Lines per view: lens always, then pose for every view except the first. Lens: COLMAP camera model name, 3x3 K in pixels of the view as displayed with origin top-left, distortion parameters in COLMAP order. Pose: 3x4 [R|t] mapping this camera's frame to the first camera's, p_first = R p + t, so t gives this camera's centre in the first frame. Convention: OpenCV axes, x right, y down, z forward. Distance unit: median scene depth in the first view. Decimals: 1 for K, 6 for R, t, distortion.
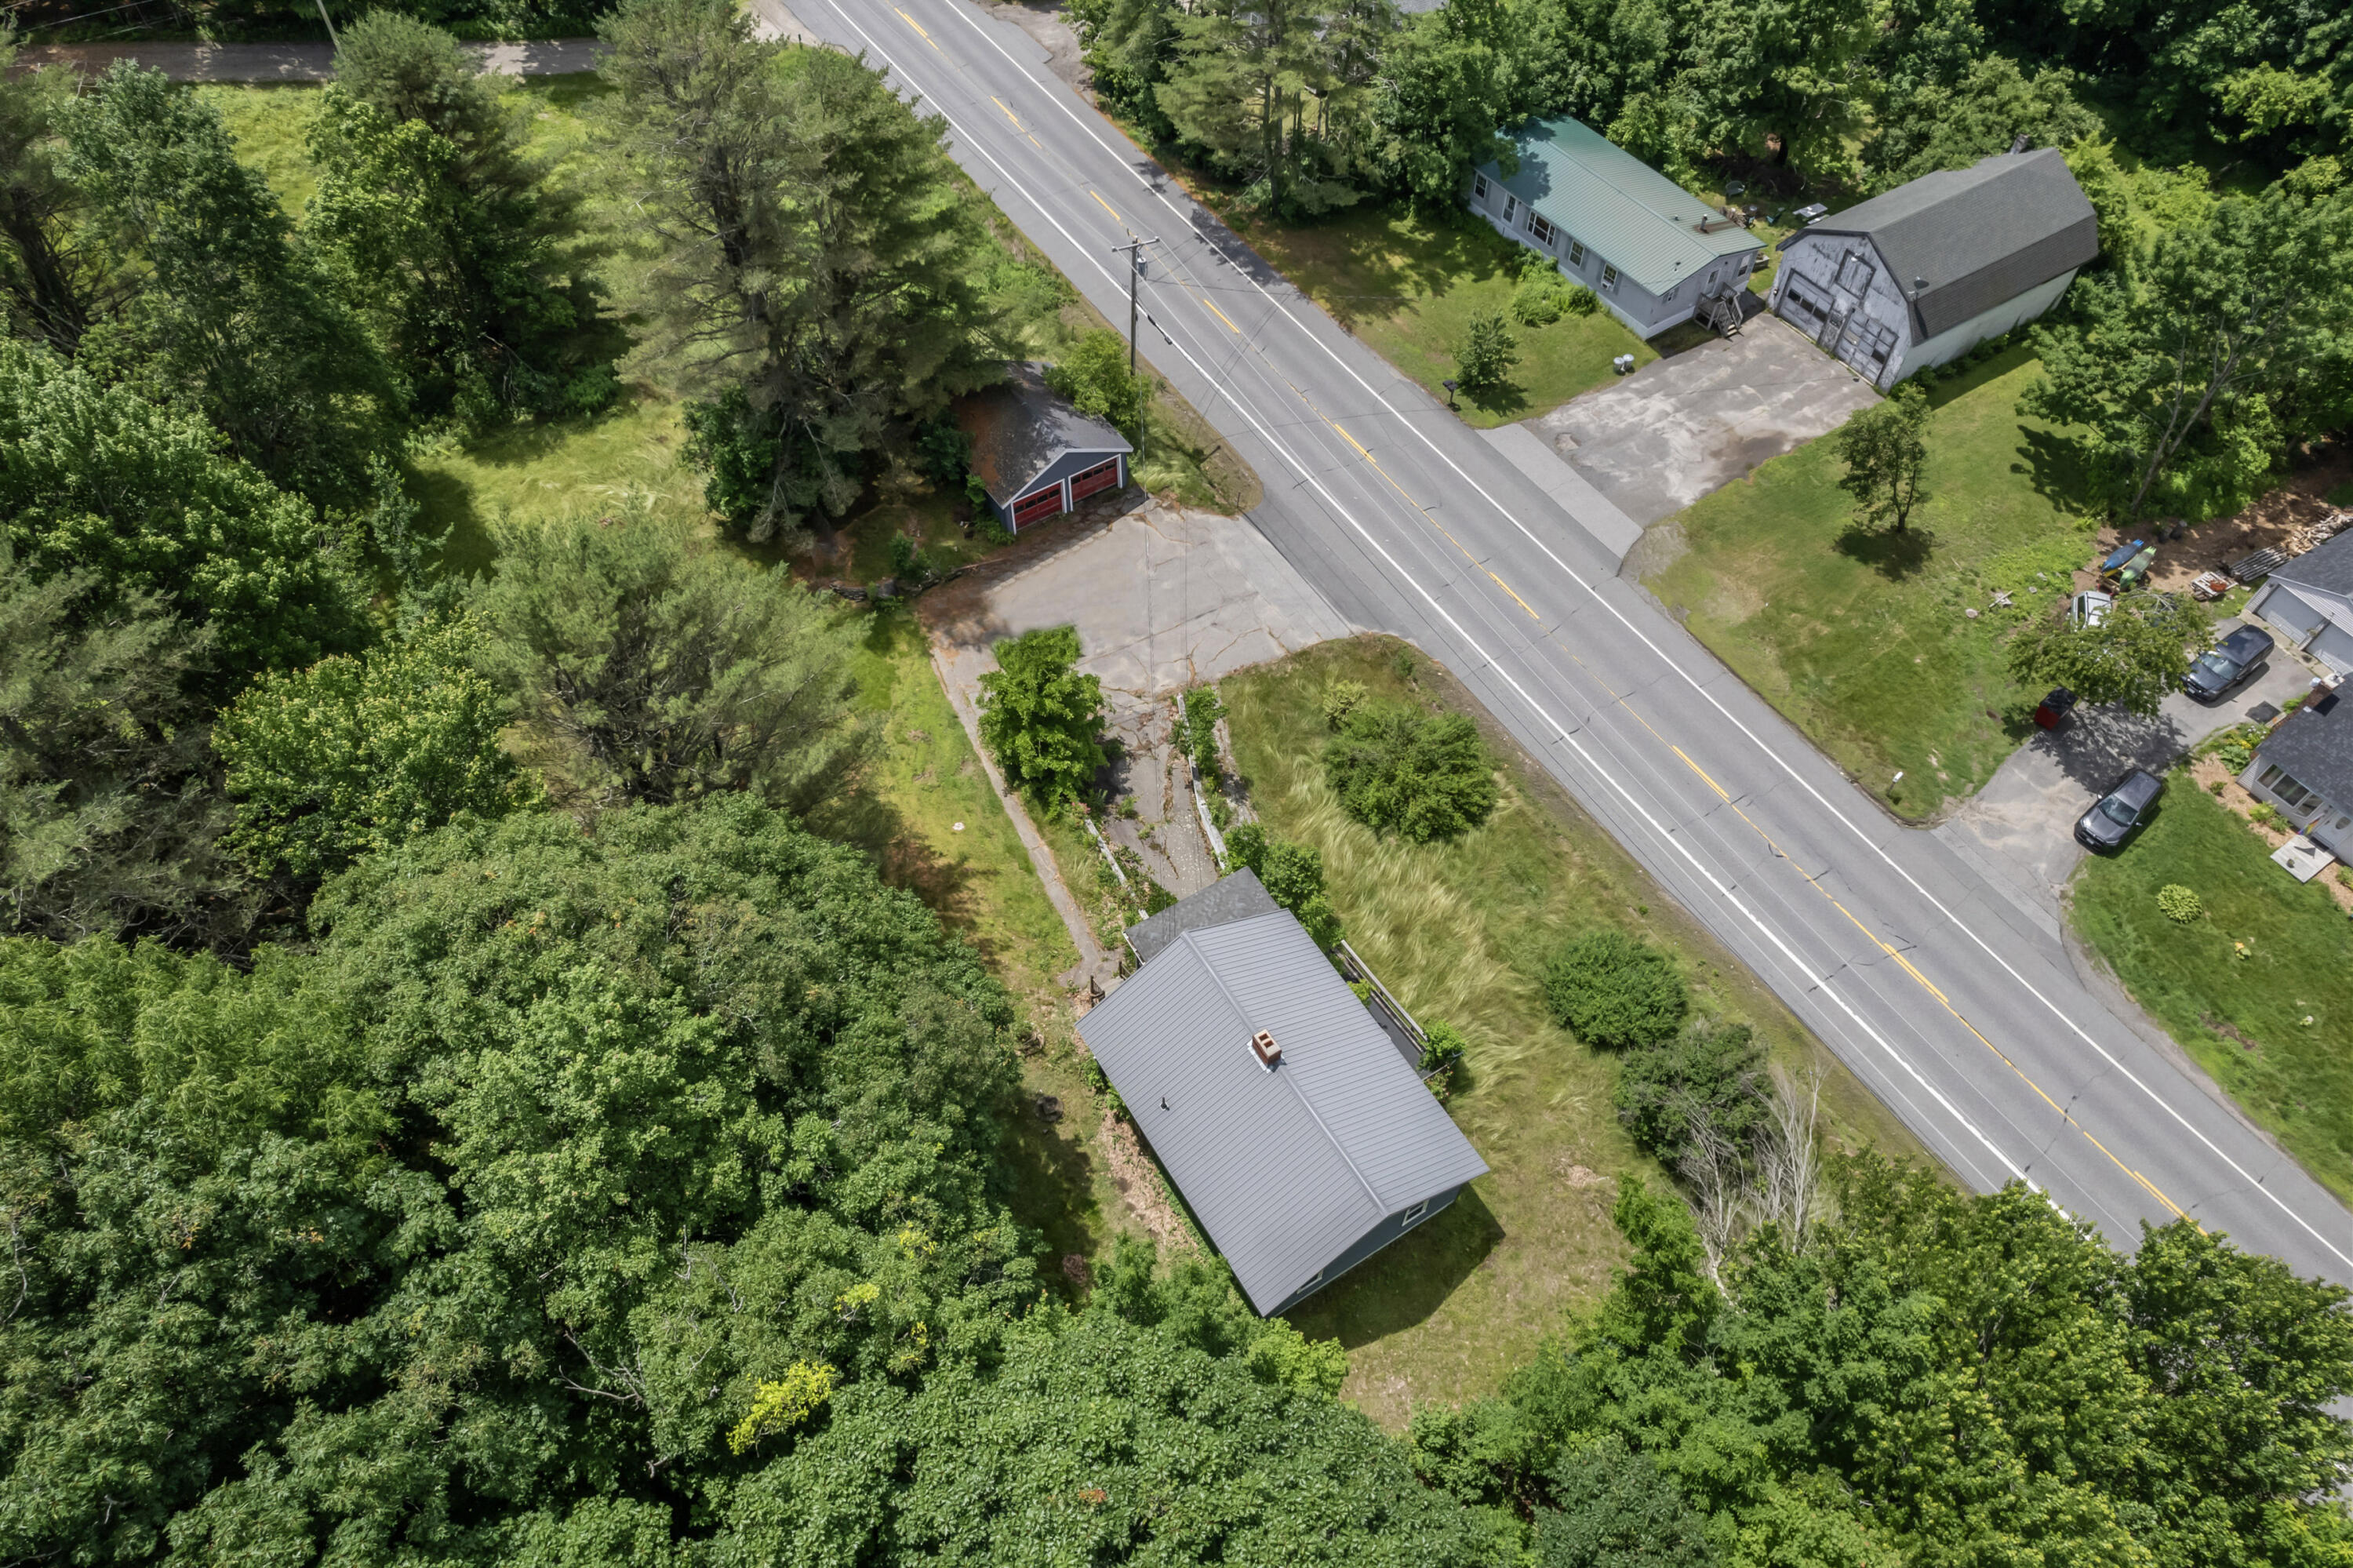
lens RADIAL K [[1515.8, 0, 1191.9], [0, 1515.8, 775.8], [0, 0, 1]] dist [-0.079006, 0.071574]
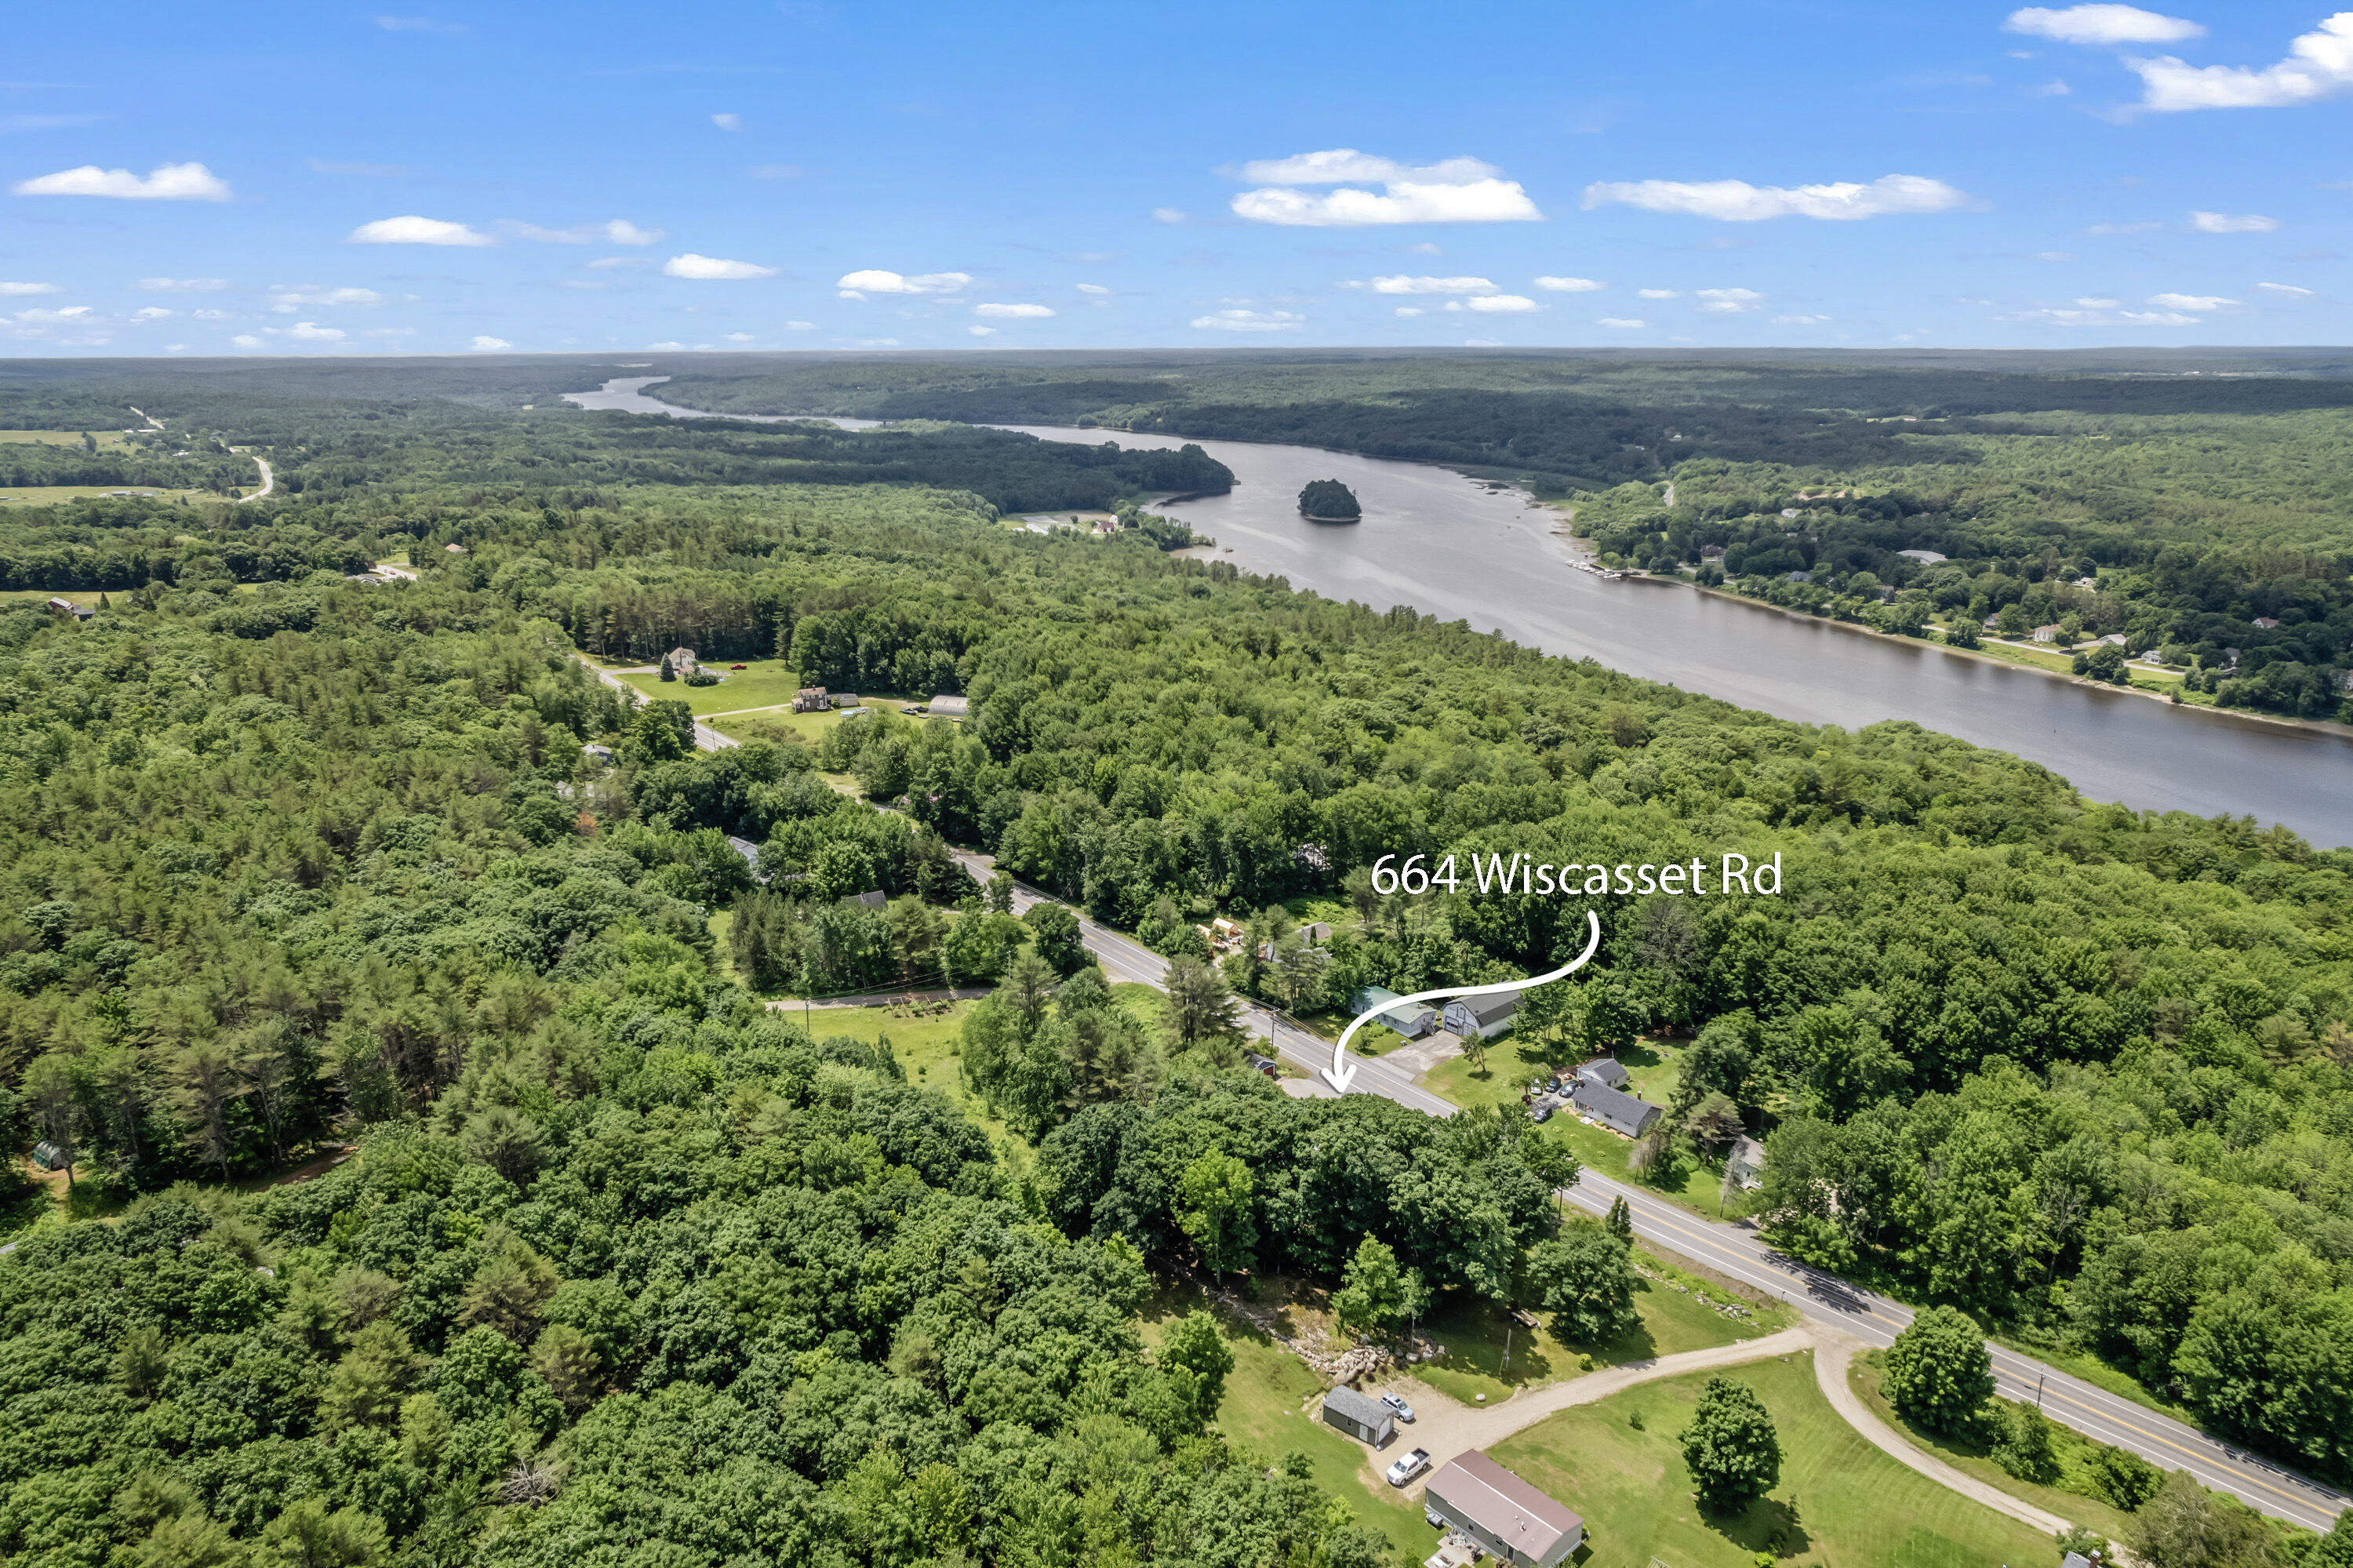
lens RADIAL K [[1515.8, 0, 1191.9], [0, 1515.8, 775.8], [0, 0, 1]] dist [-0.079006, 0.071574]
pose [[0.992372, -0.043313, 0.115421, -0.670225], [0.105260, 0.785071, -0.610397, 1.542457], [-0.064176, 0.617890, 0.783641, -2.439947]]
